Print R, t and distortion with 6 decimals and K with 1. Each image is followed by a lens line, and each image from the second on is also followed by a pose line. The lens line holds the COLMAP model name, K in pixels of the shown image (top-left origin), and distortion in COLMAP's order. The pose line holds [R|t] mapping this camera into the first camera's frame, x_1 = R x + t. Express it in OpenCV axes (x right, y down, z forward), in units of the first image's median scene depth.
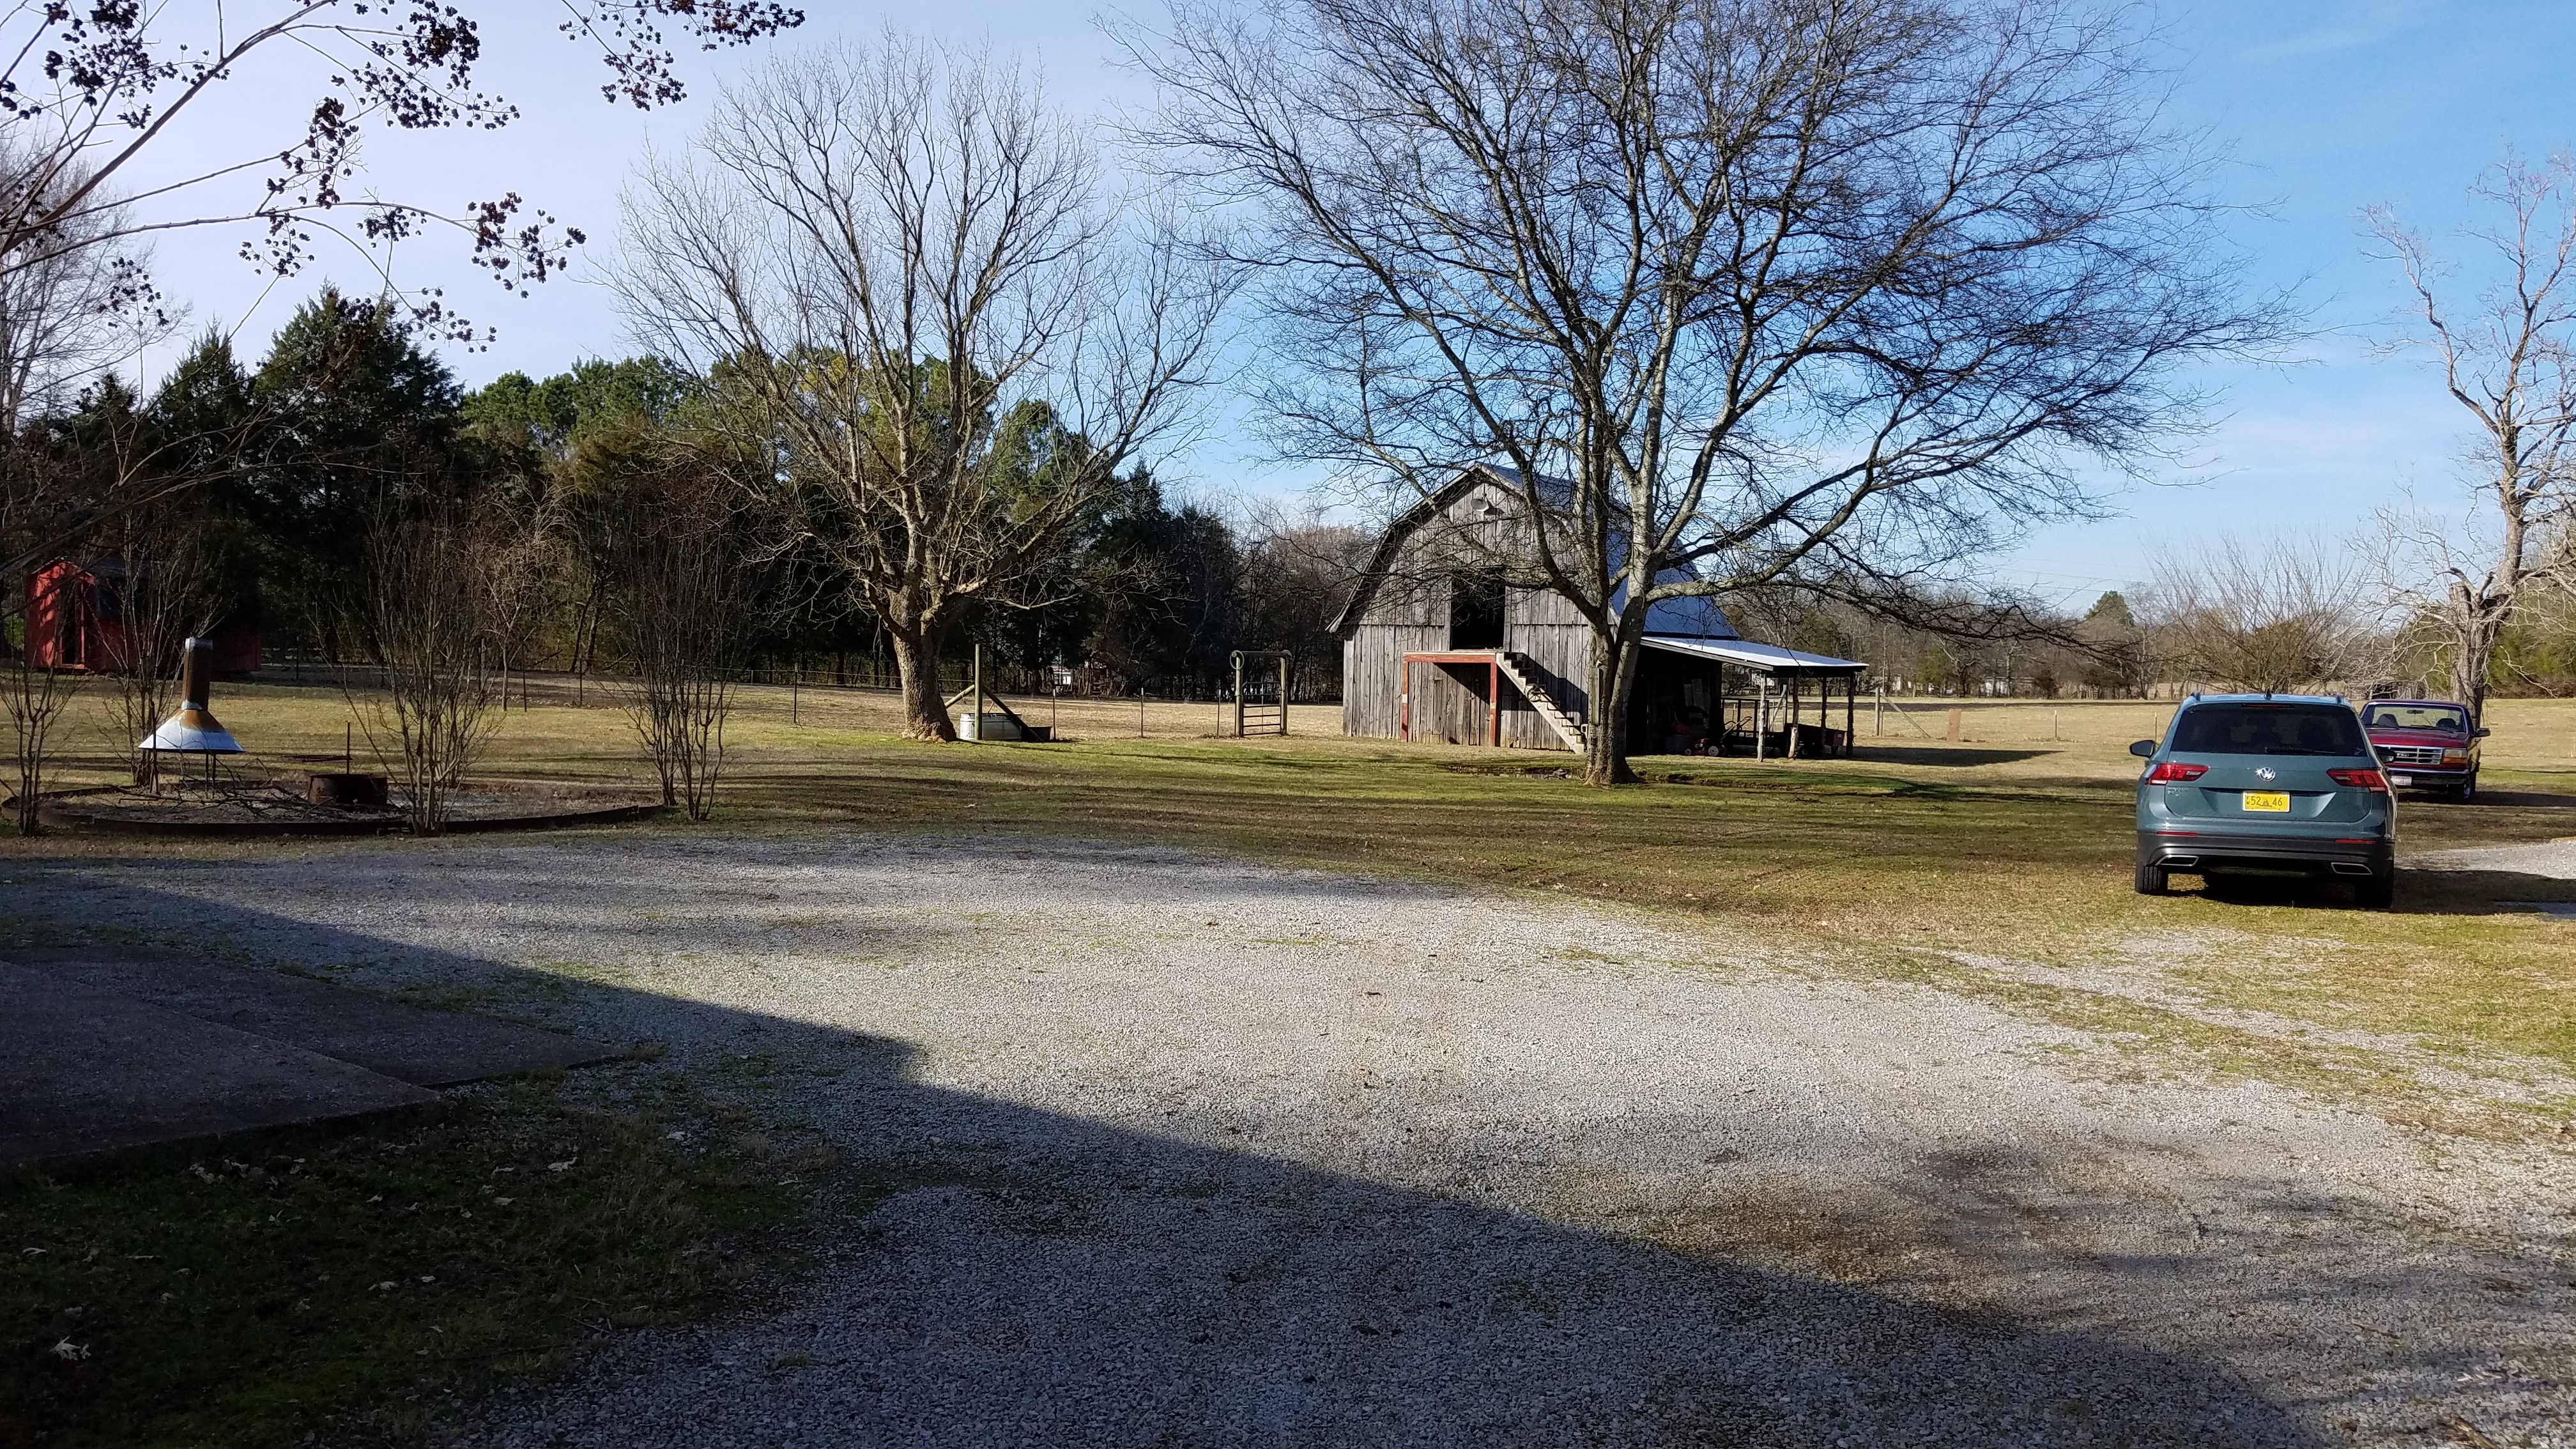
lens RADIAL K [[1994.2, 0, 1286.2], [0, 1994.2, 724.1], [0, 0, 1]] dist [0.038528, -0.072195]
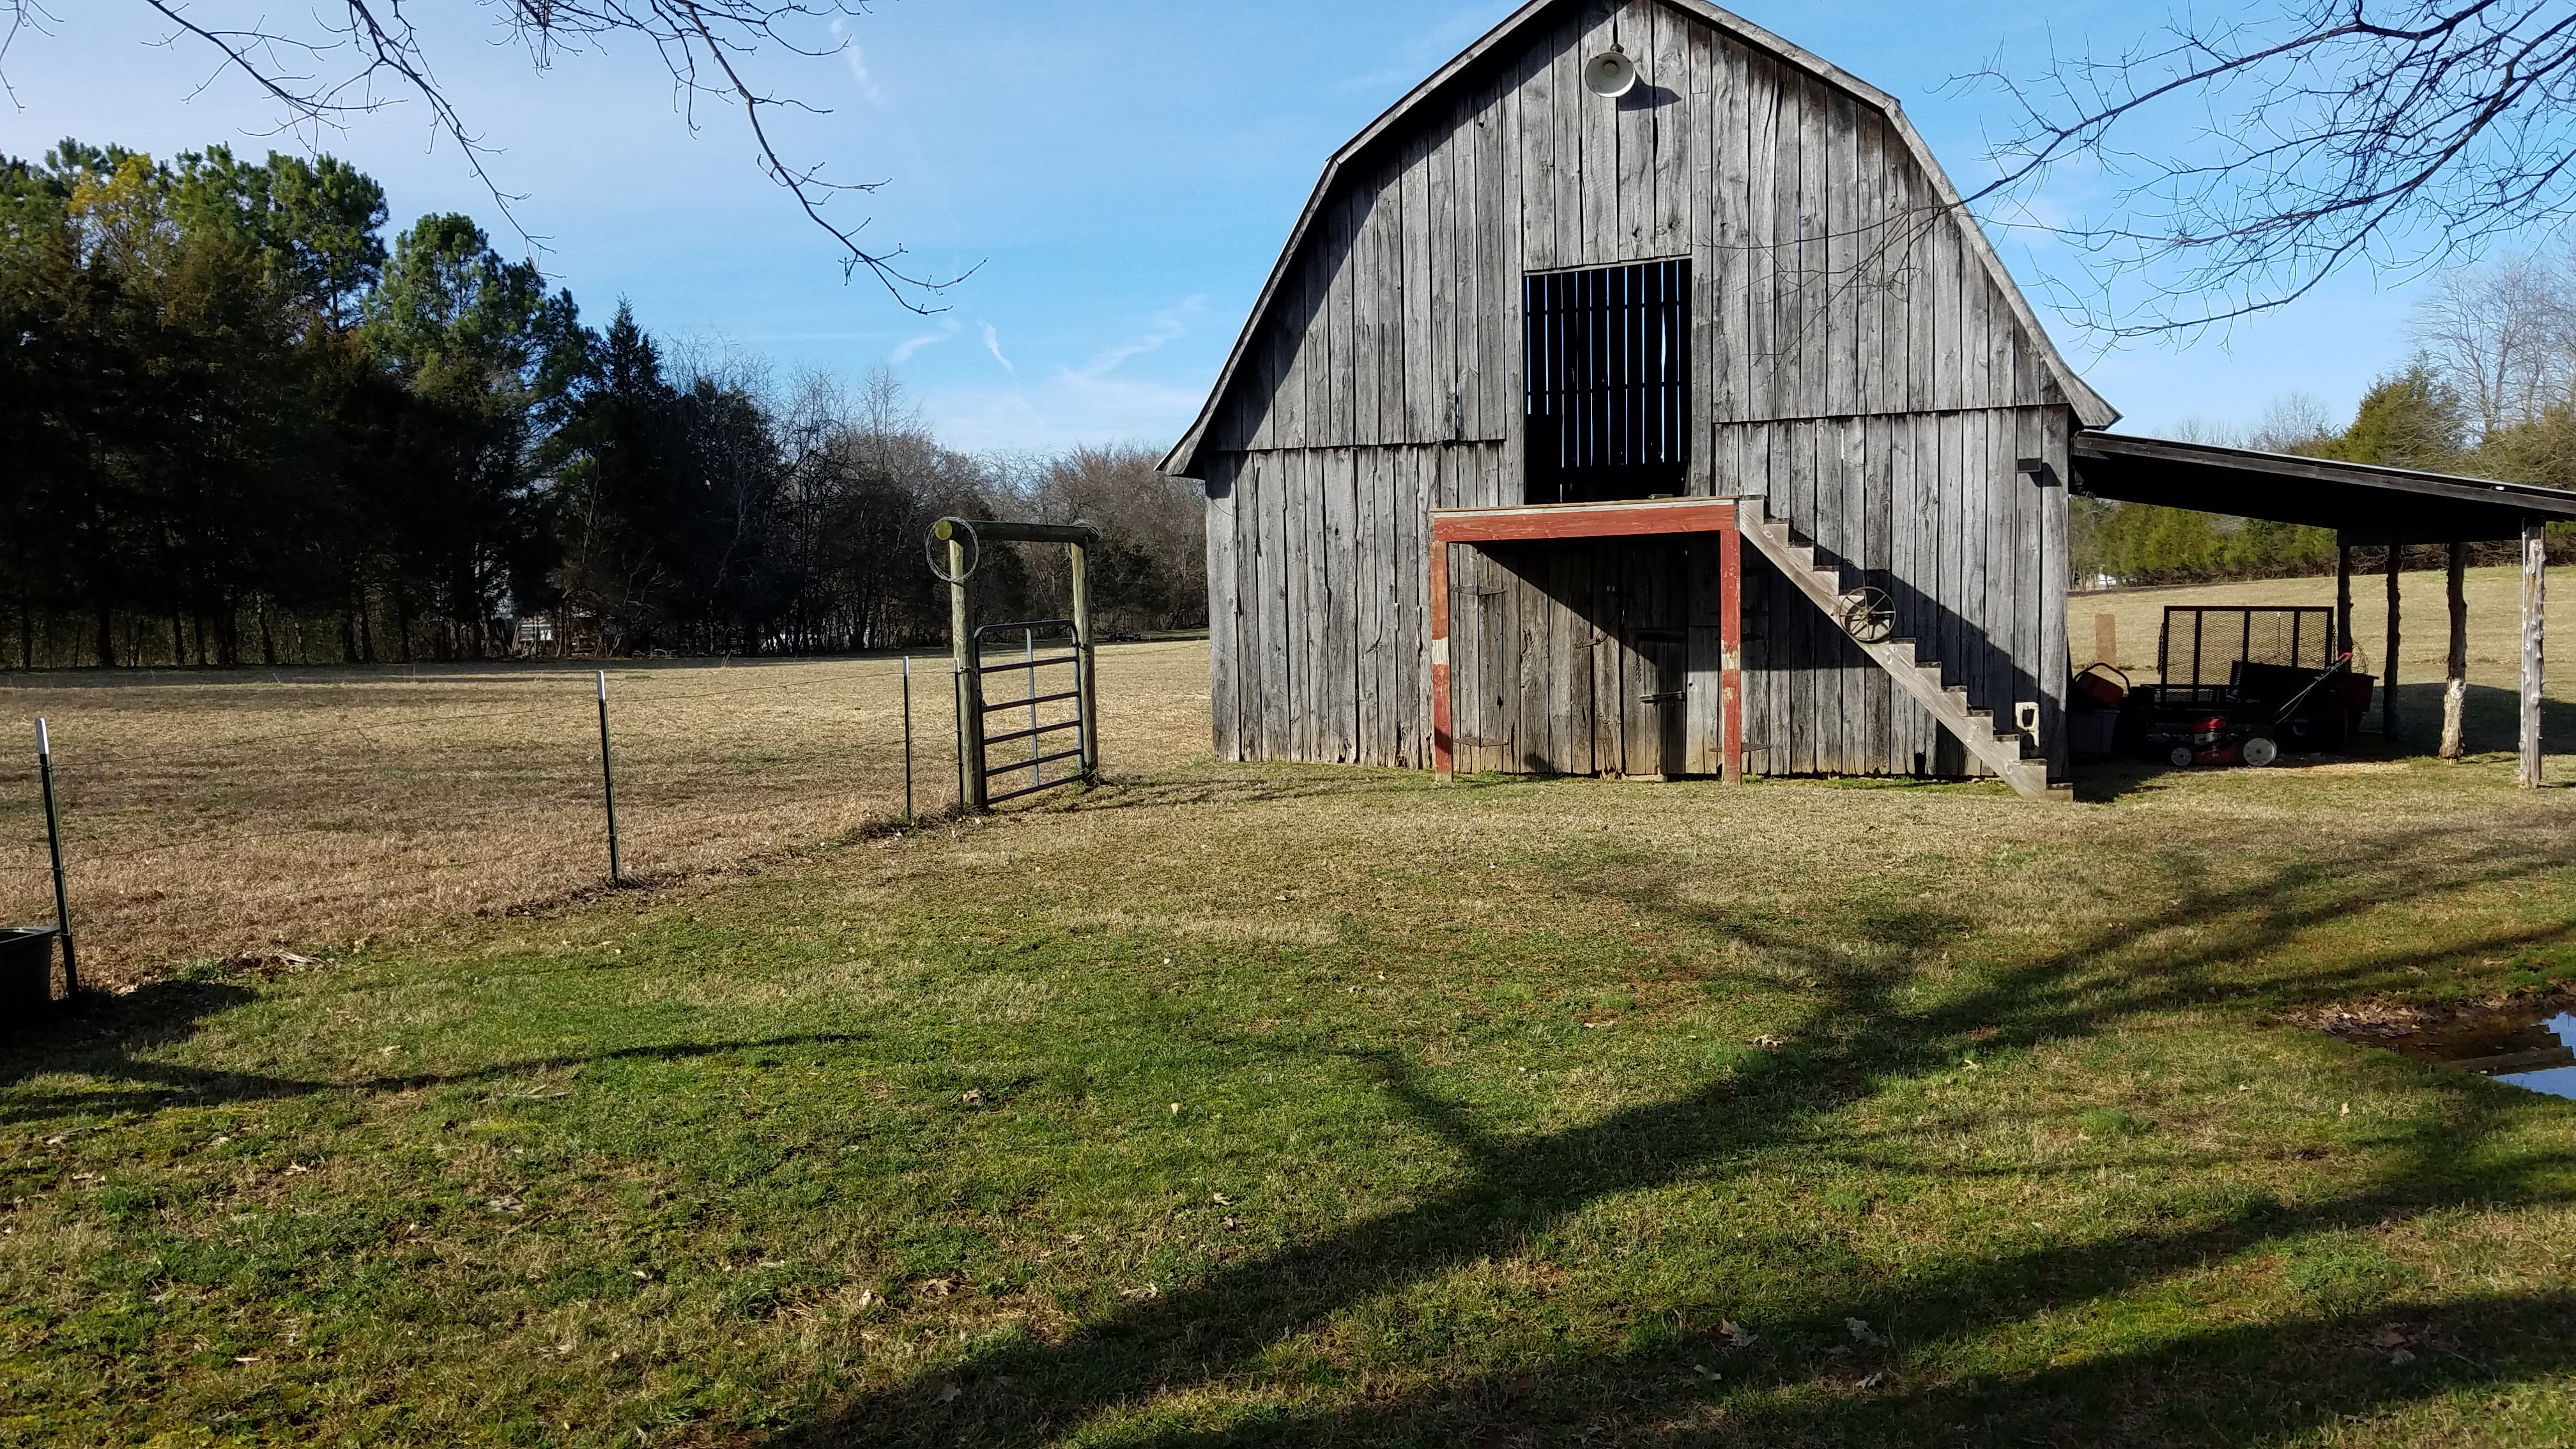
lens RADIAL K [[1994.2, 0, 1331.4], [0, 1994.2, 783.9], [0, 0, 1]] dist [0.038528, -0.072195]
pose [[0.967380, -0.066726, 0.244383, -0.032160], [0.050947, 0.996221, 0.070336, -0.011490], [-0.248153, -0.055591, 0.967125, 0.513002]]
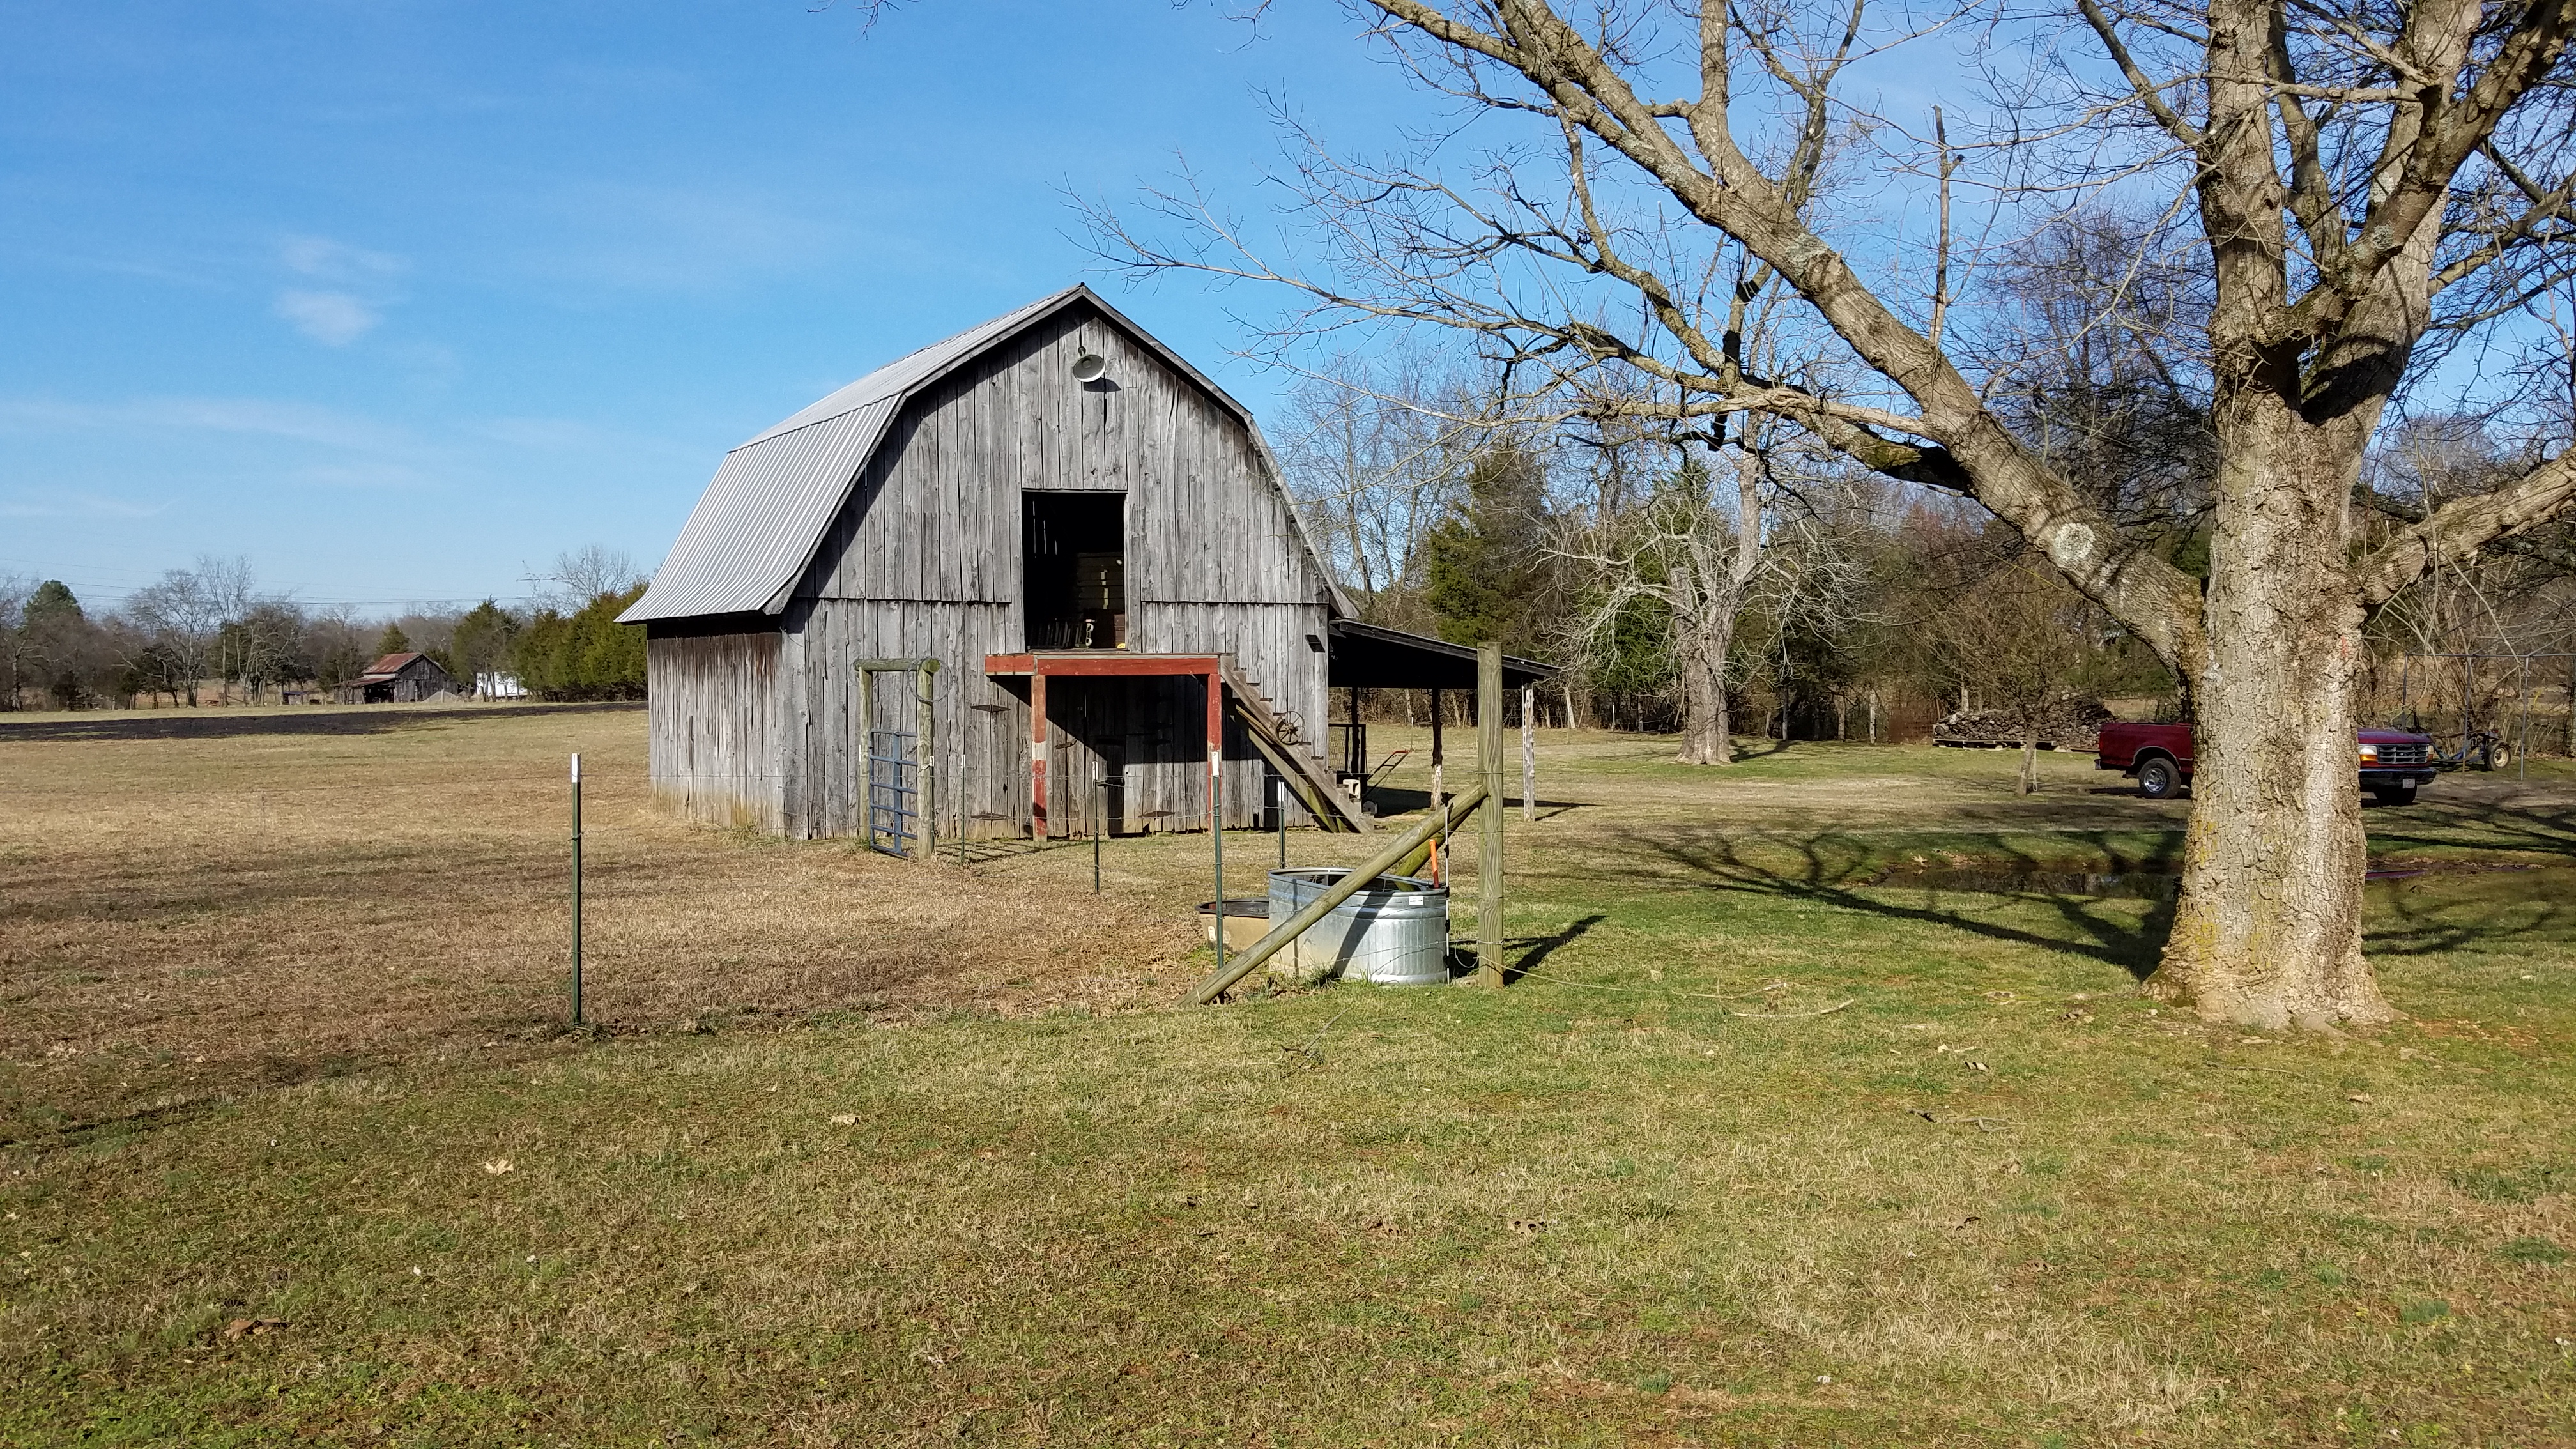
lens RADIAL K [[1994.2, 0, 1289.2], [0, 1994.2, 721.4], [0, 0, 1]] dist [0.038528, -0.072195]
pose [[0.474893, -0.039209, 0.879170, -0.257448], [0.038754, 0.998970, 0.023619, -0.022140], [-0.879190, 0.022855, 0.475923, 0.542928]]
